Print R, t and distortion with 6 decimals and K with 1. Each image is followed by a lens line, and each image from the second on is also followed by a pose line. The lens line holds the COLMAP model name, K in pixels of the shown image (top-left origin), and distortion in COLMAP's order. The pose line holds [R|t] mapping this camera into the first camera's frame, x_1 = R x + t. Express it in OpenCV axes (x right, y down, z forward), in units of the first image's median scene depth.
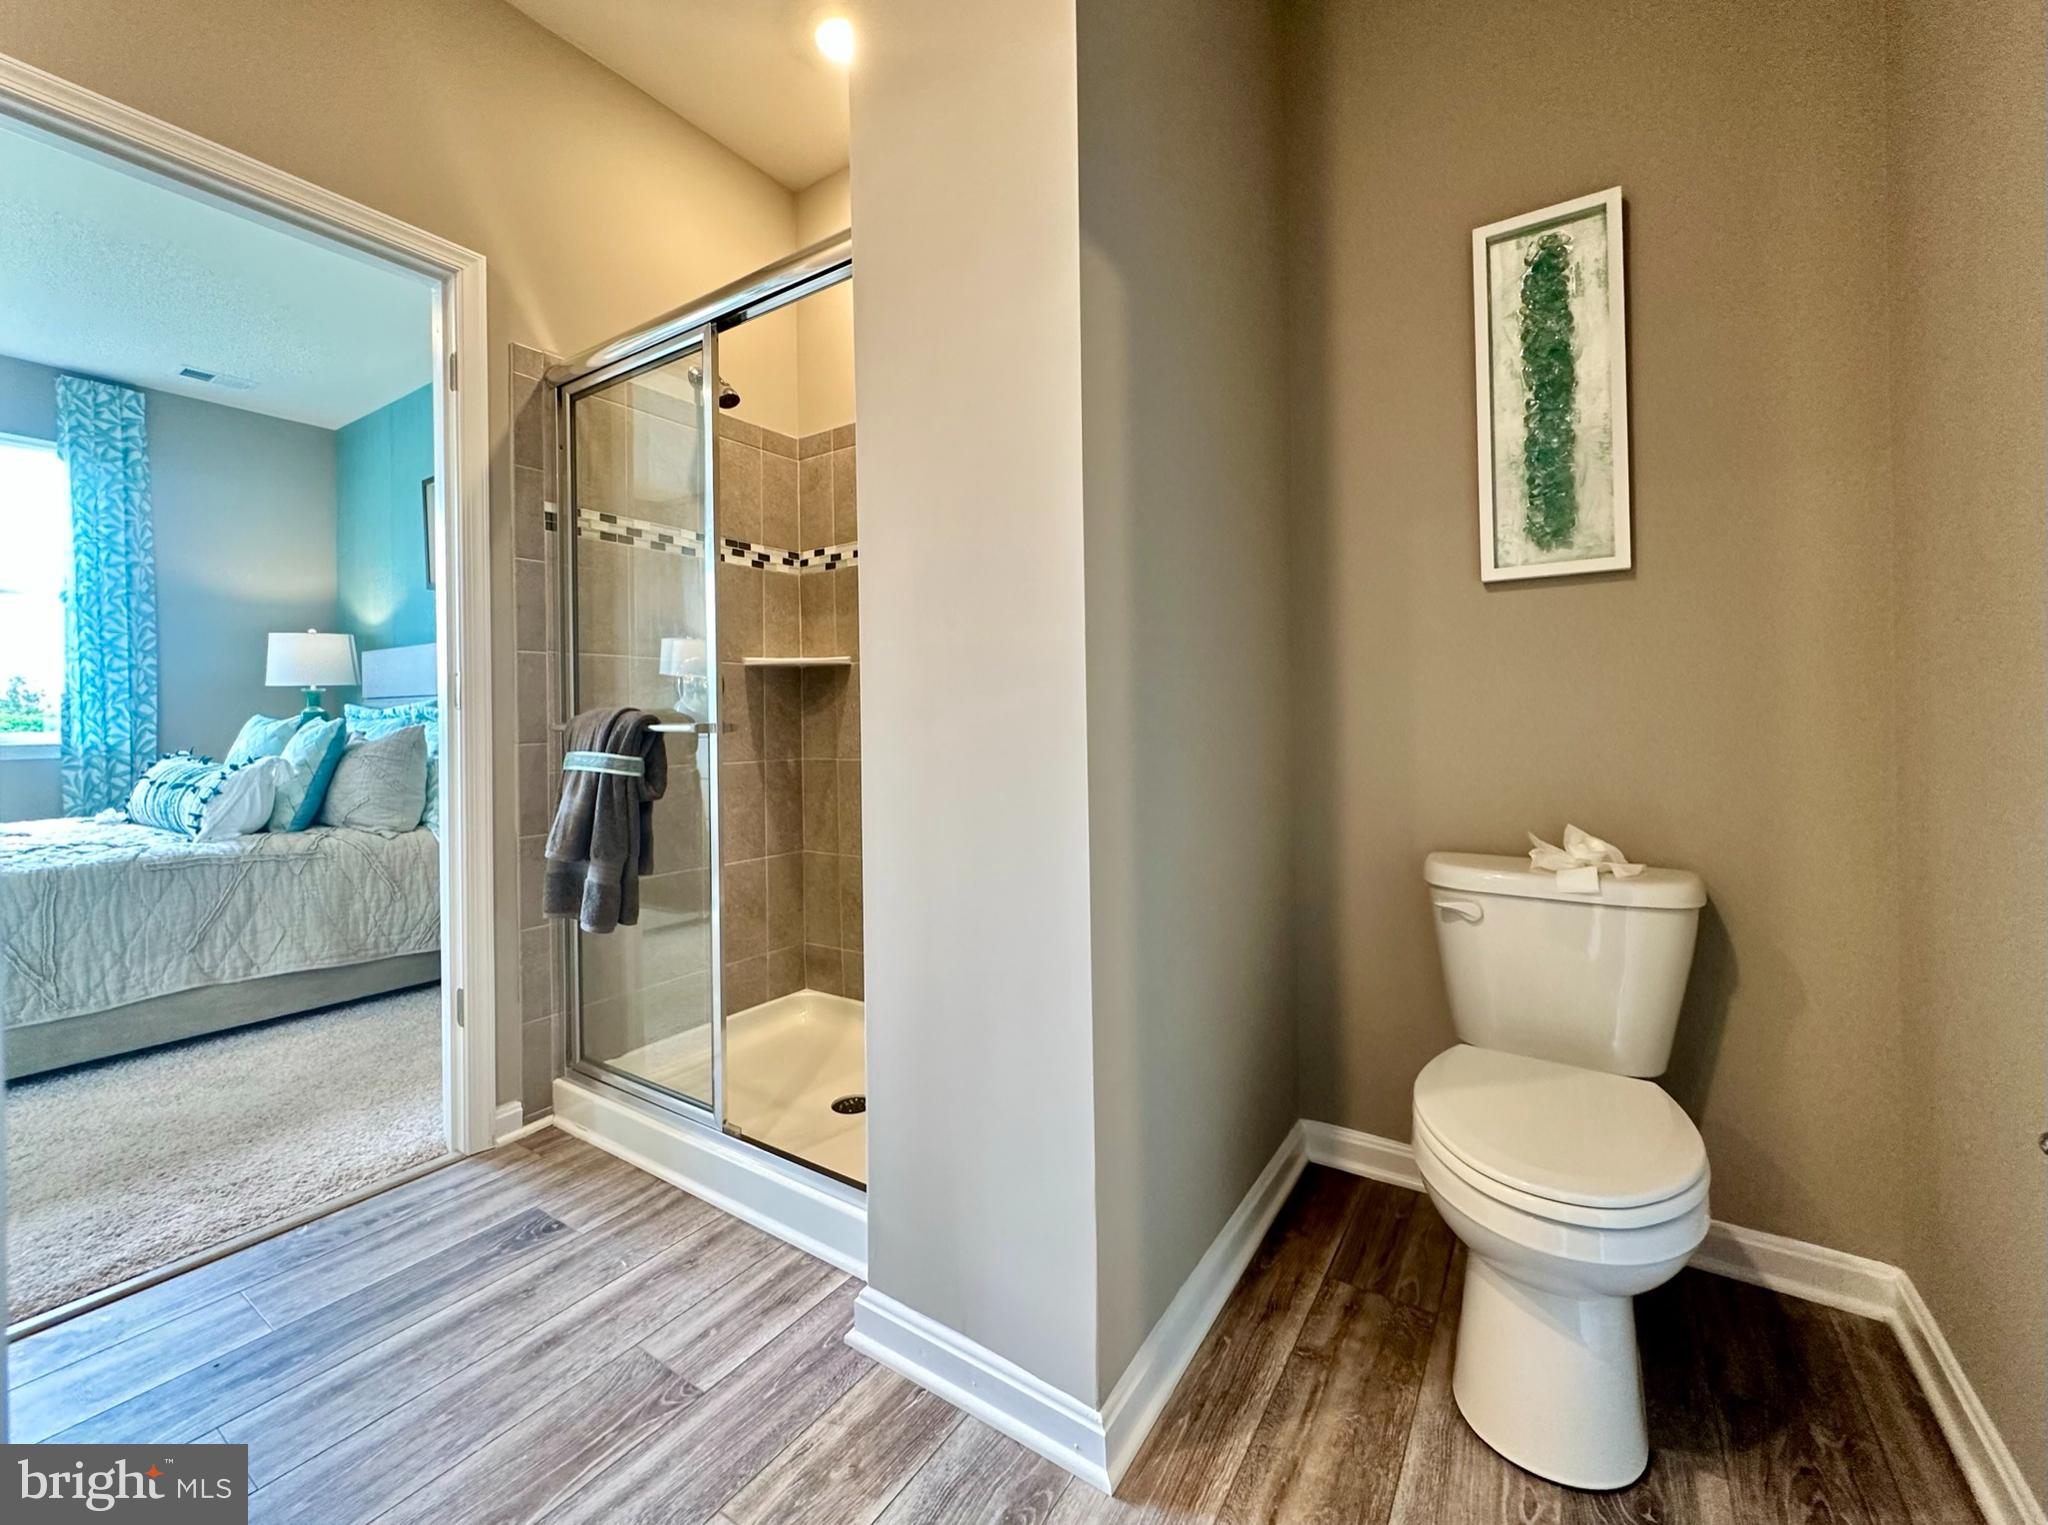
lens RADIAL K [[848.2, 0, 997.2], [0, 848.2, 720.0], [0, 0, 1]] dist [0.000930, -0.000787]
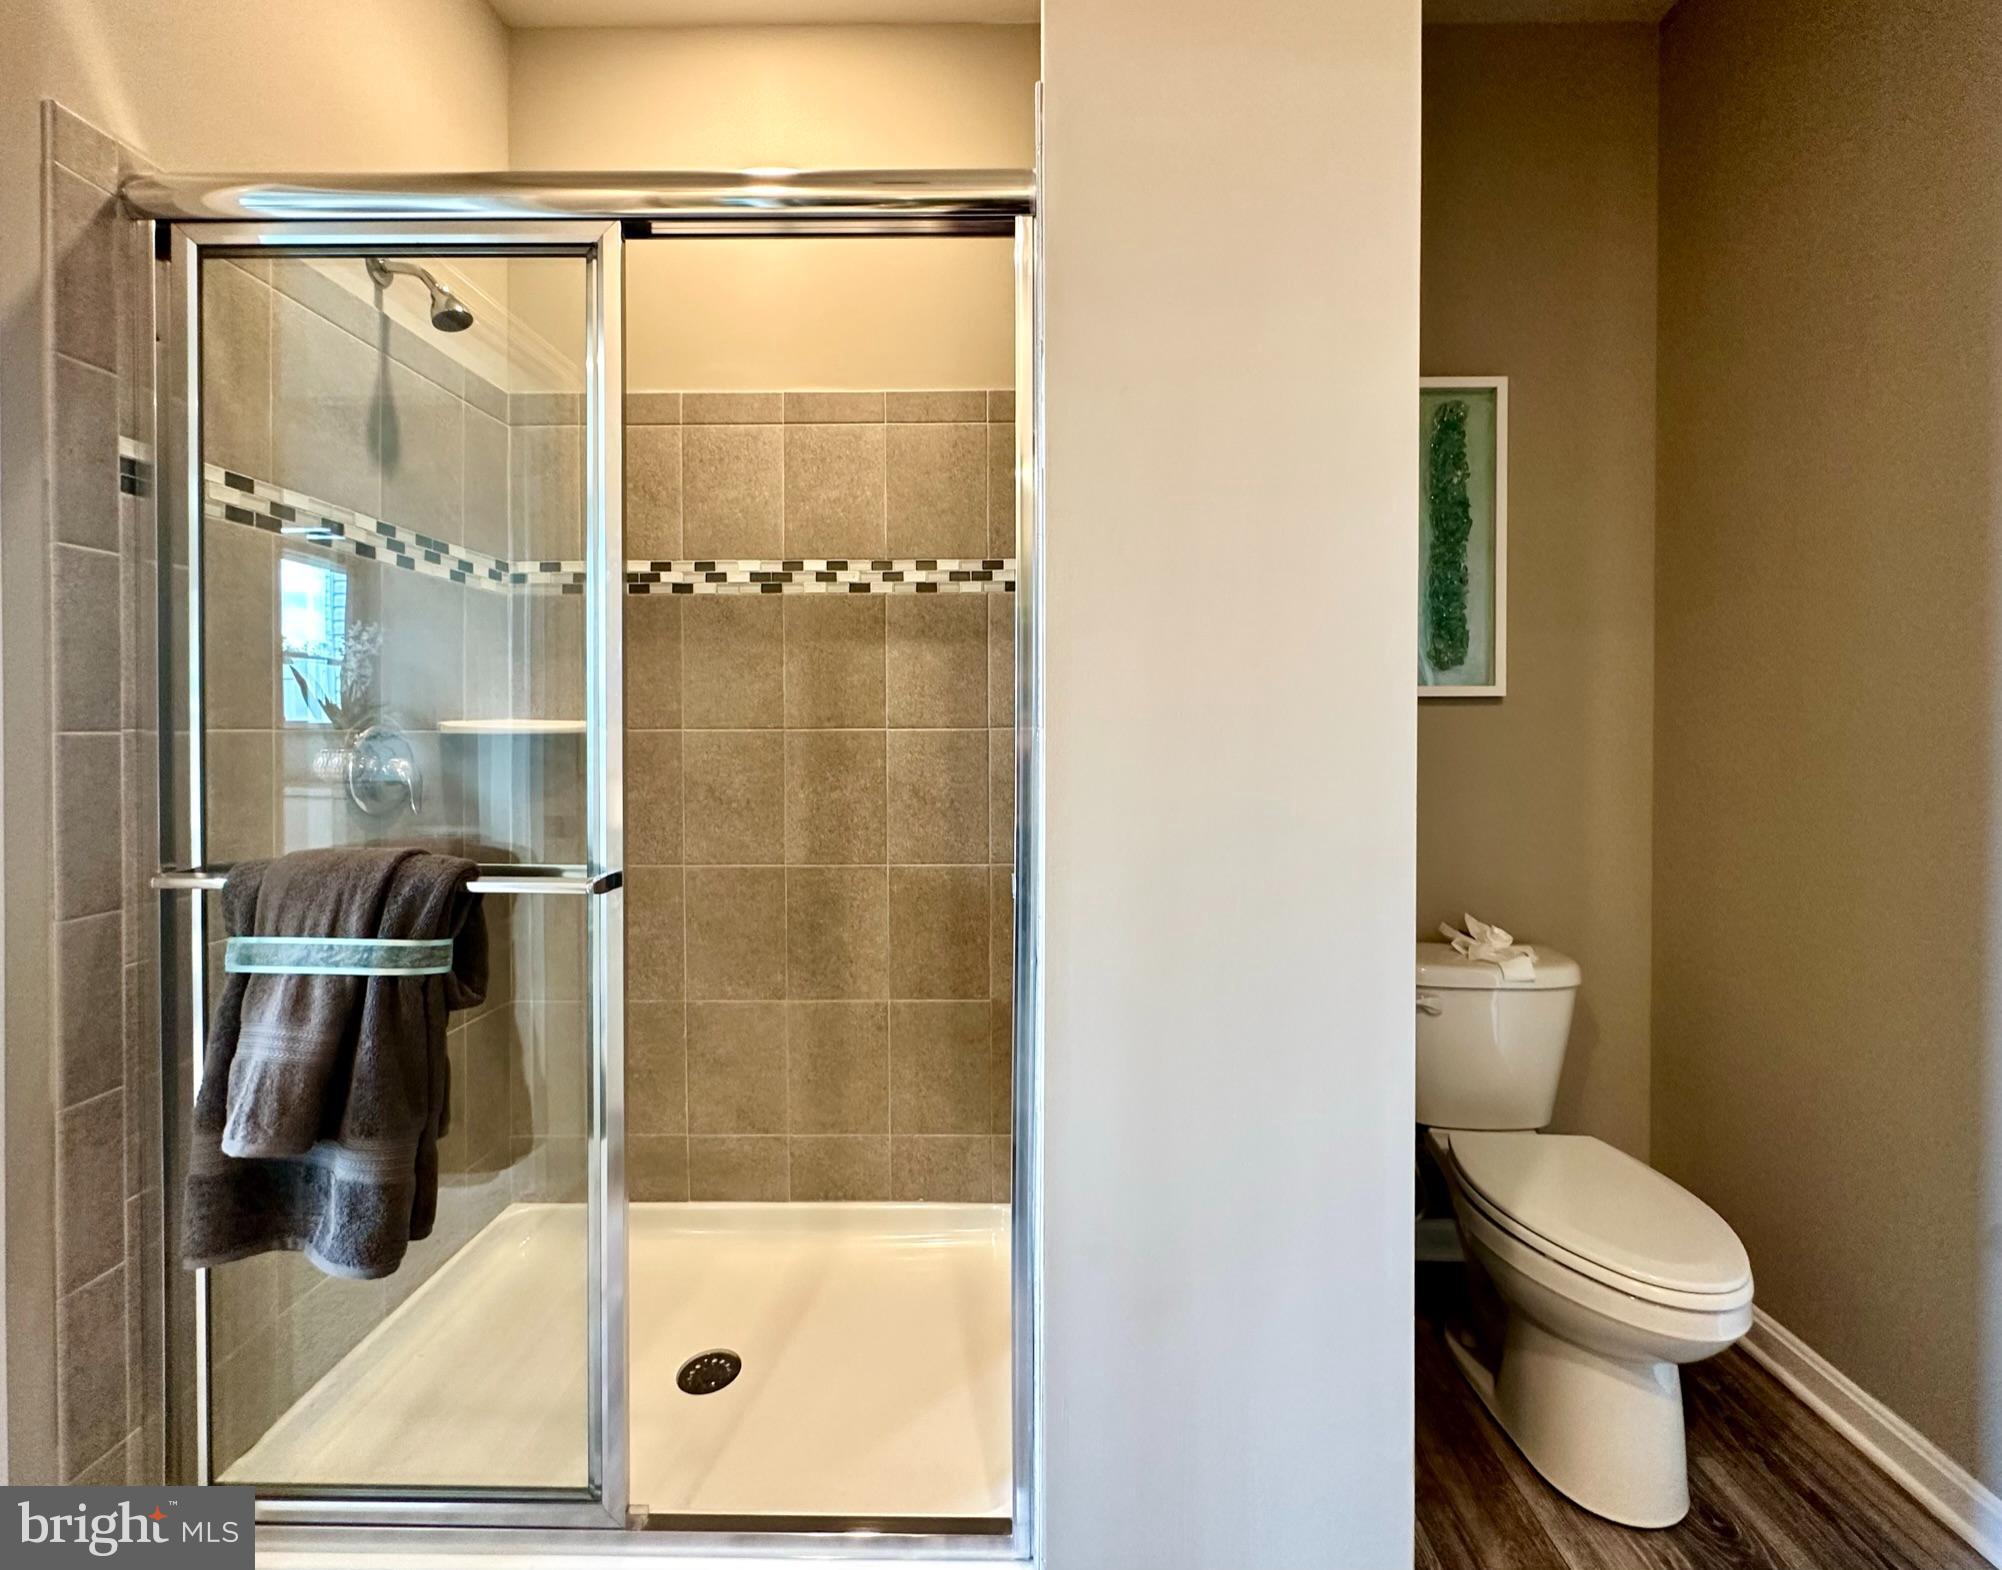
lens RADIAL K [[863.8, 0, 1007.6], [0, 863.8, 739.0], [0, 0, 1]] dist [-0.002968, 0.000278]
pose [[0.832483, 0.008230, 0.553989, -0.375195], [-0.011997, 0.999923, 0.003173, -0.083626], [-0.553920, -0.009288, 0.832518, 0.271269]]
